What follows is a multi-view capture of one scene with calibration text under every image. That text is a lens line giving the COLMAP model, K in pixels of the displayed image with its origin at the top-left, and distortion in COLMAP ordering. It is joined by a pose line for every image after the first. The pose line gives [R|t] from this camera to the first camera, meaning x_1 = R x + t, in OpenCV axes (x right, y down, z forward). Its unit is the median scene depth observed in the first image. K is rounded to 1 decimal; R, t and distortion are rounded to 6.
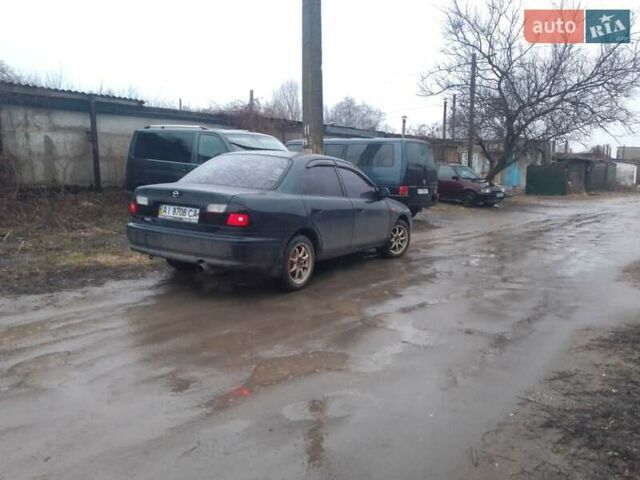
lens RADIAL K [[509.7, 0, 320.0], [0, 509.7, 240.0], [0, 0, 1]] dist [0.040652, -0.068319]
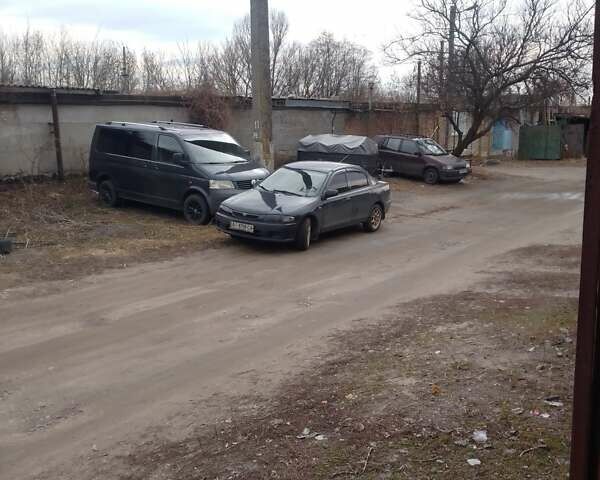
lens RADIAL K [[642.4, 0, 300.0], [0, 642.4, 240.0], [0, 0, 1]] dist [0.136028, -0.338189]
pose [[0.999959, -0.008819, 0.001968, 0.036752], [0.008693, 0.998349, 0.056775, -0.029161], [-0.002465, -0.056755, 0.998385, -0.230098]]
